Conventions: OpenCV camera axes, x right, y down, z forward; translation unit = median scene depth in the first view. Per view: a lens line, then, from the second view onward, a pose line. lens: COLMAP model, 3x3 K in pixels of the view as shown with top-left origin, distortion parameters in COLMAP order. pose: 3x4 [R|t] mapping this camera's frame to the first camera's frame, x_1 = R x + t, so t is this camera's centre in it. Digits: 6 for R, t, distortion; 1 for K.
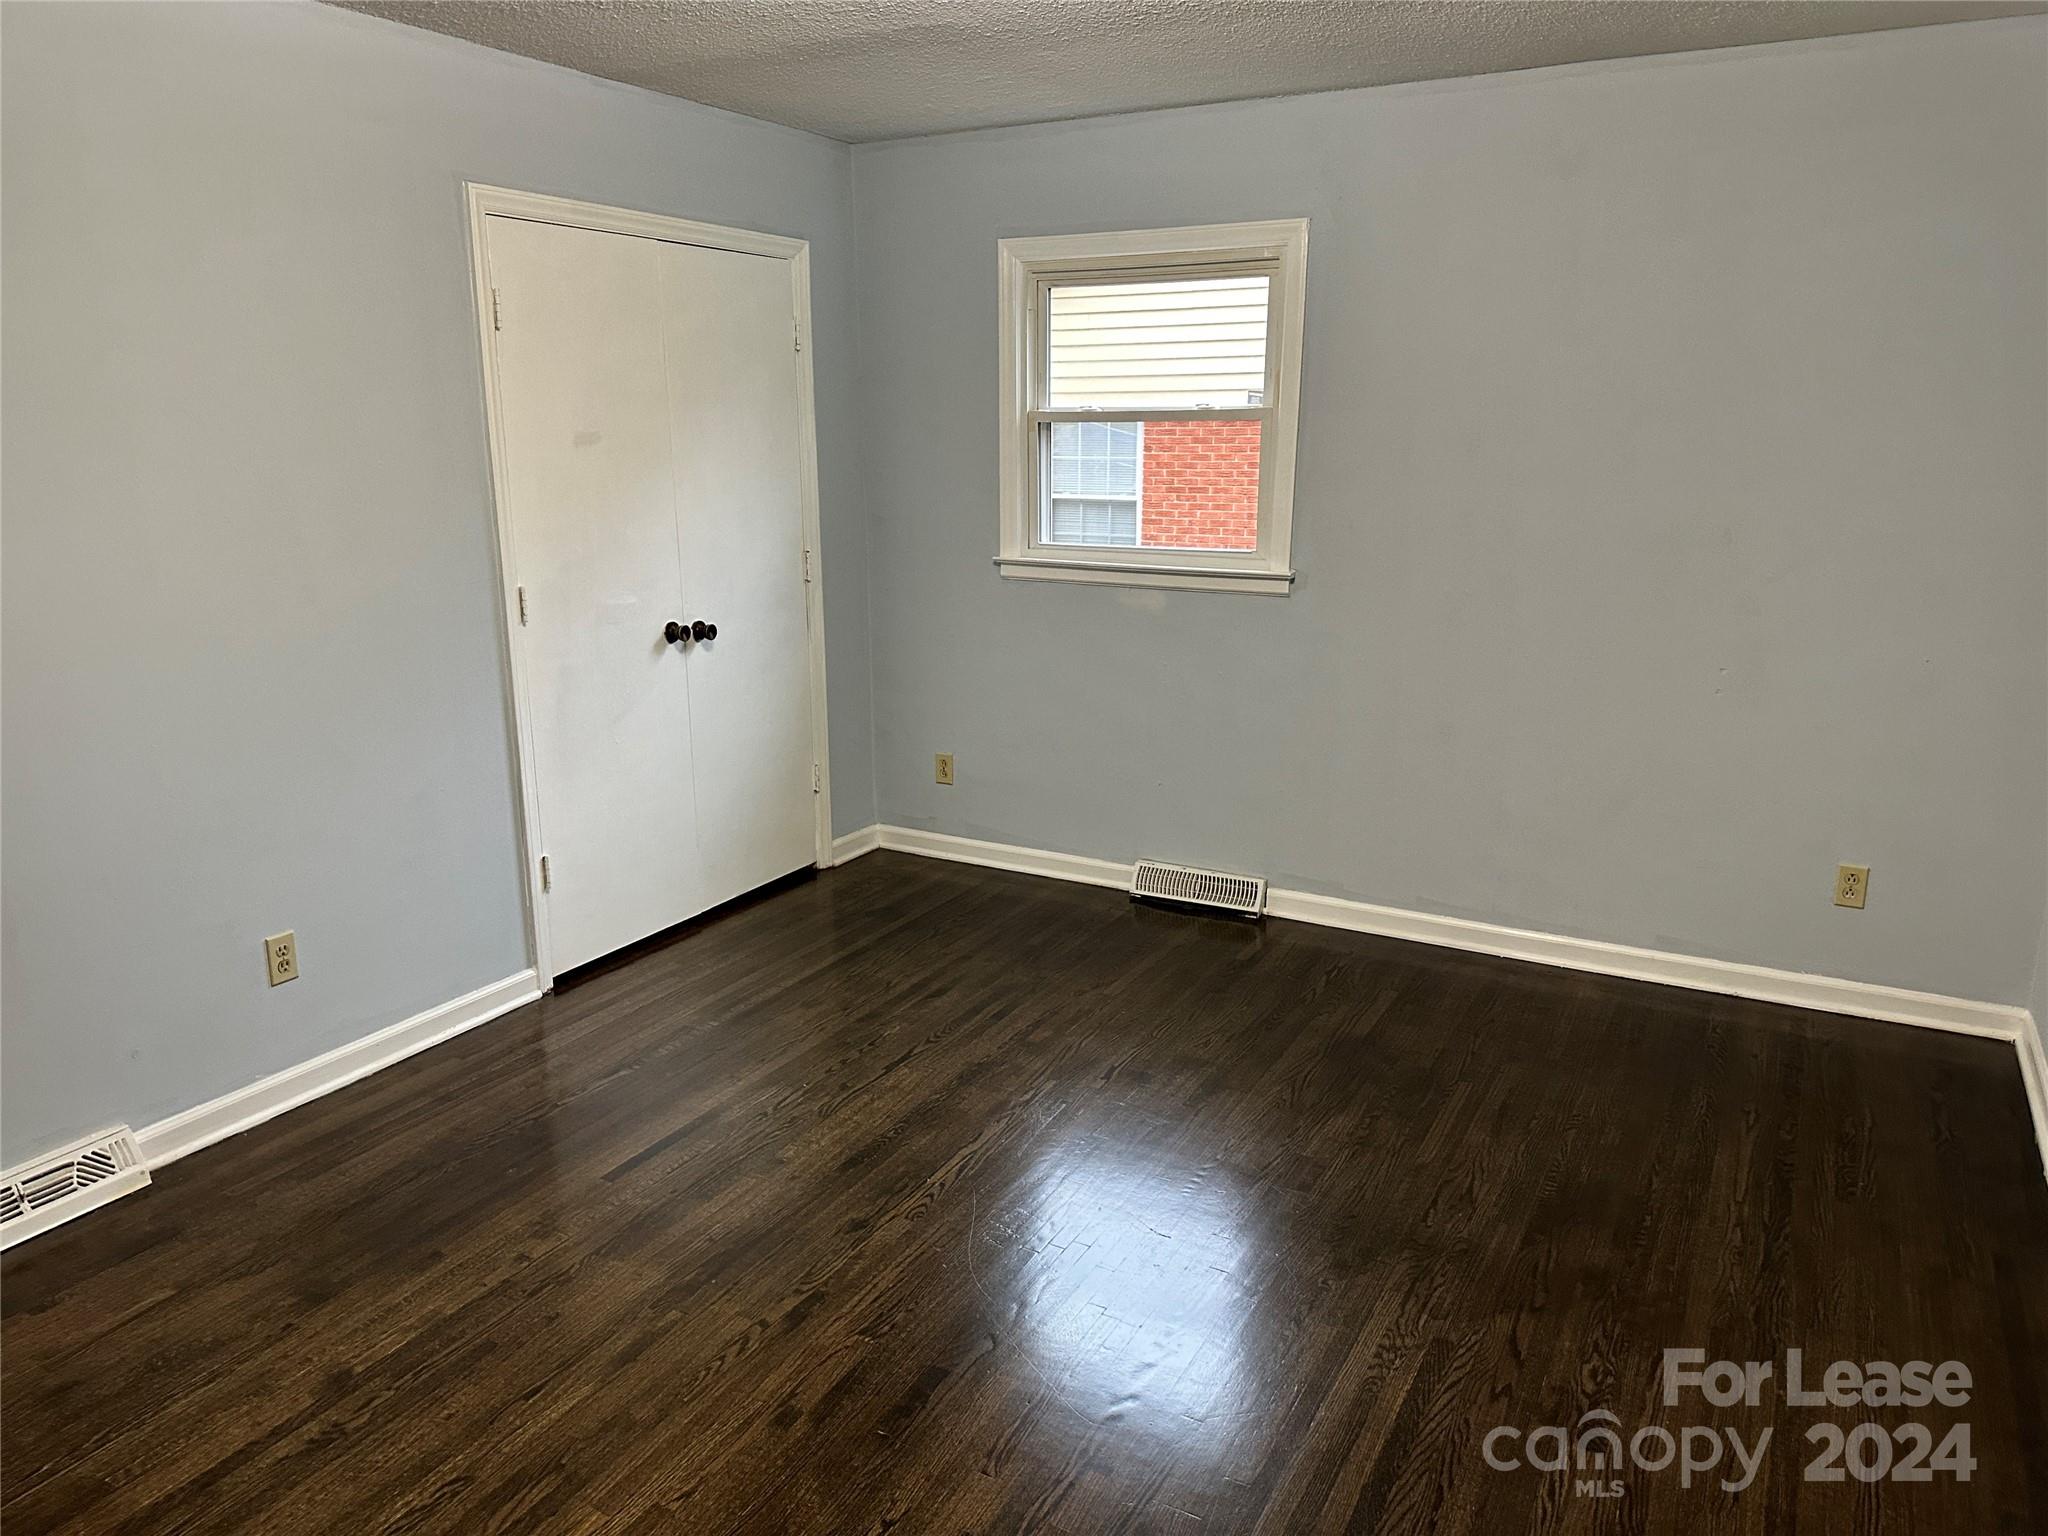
lens RADIAL K [[1429.8, 0, 1026.7], [0, 1429.8, 756.2], [0, 0, 1]] dist [0.167402, -0.309443]
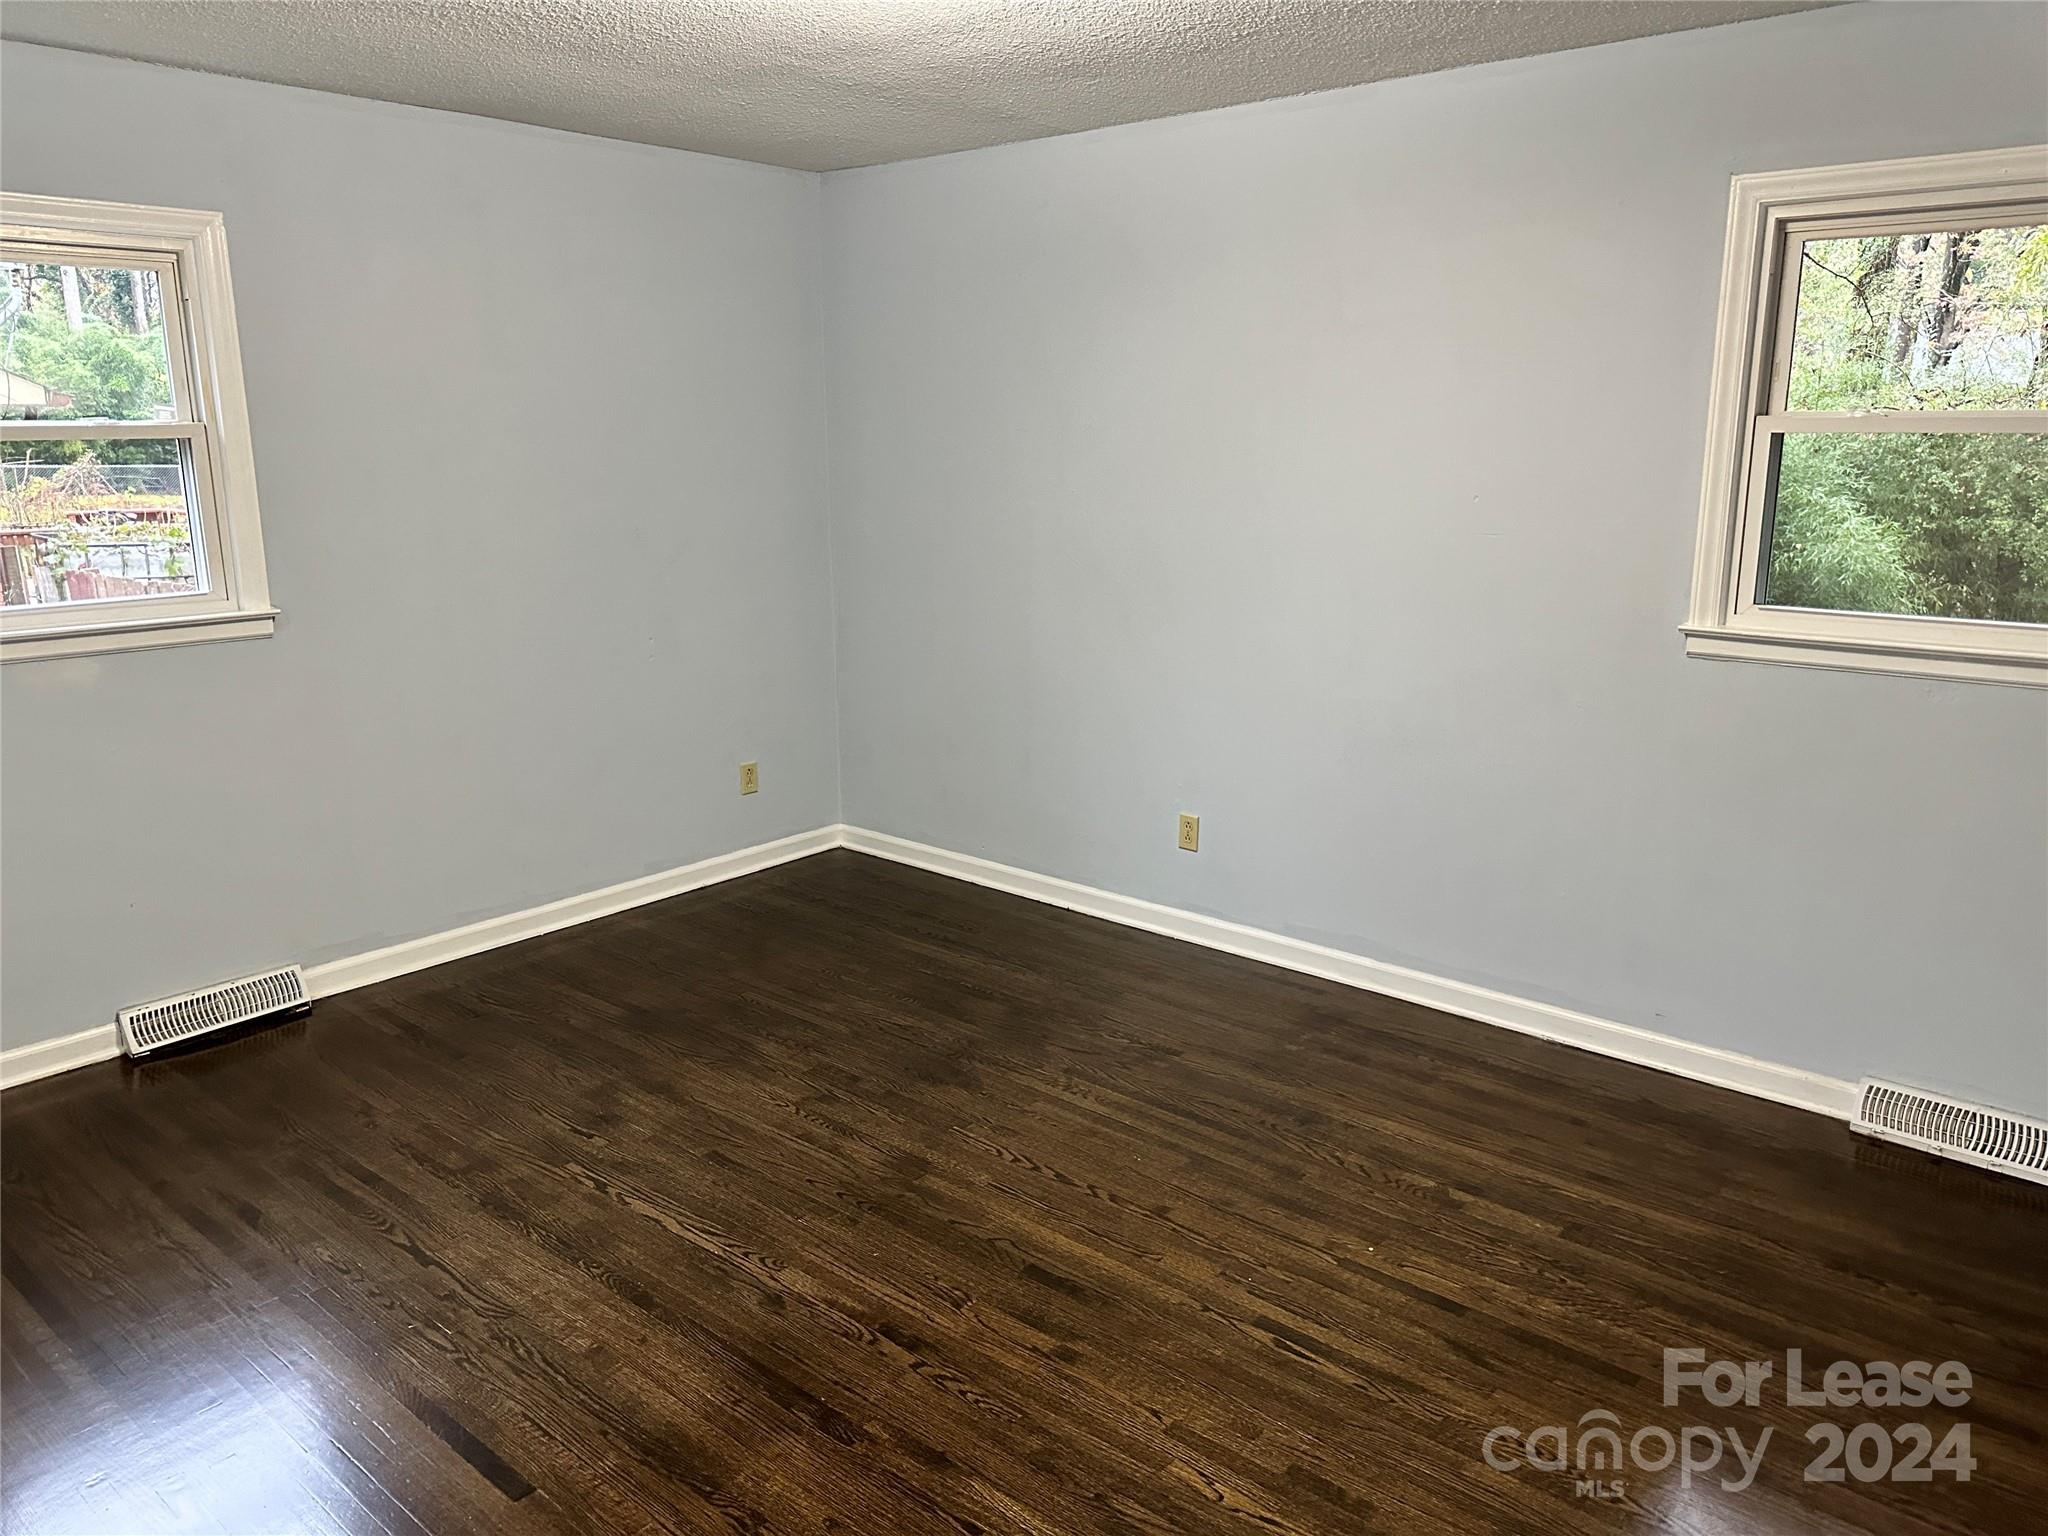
lens RADIAL K [[1478.9, 0, 976.5], [0, 1478.9, 763.9], [0, 0, 1]] dist [0.202501, -0.355409]
pose [[0.212484, -0.215853, 0.953026, -0.721891], [0.228187, 0.959293, 0.166397, -0.107777], [-0.950148, 0.182111, 0.253090, 0.434417]]
